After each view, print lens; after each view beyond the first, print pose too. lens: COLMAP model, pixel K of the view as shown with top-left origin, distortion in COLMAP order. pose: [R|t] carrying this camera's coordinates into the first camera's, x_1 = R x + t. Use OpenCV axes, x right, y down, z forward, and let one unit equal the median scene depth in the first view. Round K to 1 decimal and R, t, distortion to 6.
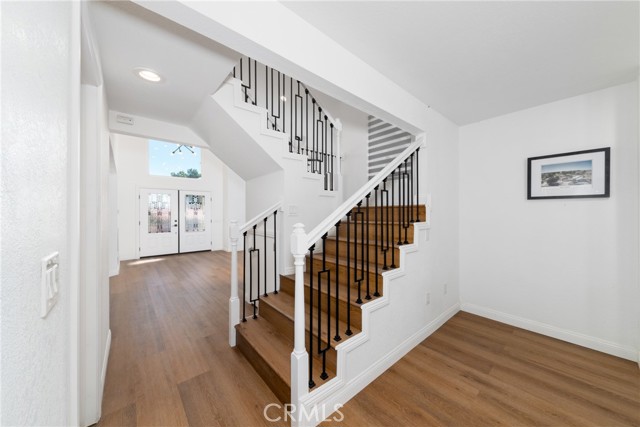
lens RADIAL K [[223.8, 0, 319.5], [0, 223.8, 211.5], [0, 0, 1]] dist [0.001326, -0.000119]
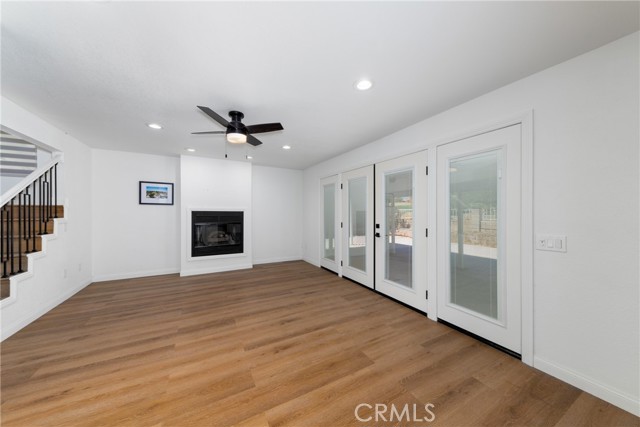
lens RADIAL K [[223.8, 0, 319.5], [0, 223.8, 211.5], [0, 0, 1]] dist [0.001326, -0.000119]
pose [[0.203645, 0.009829, 0.978996, -0.581523], [-0.006143, 0.999943, -0.008762, 0.010829], [-0.979026, -0.004230, 0.203693, -0.855964]]
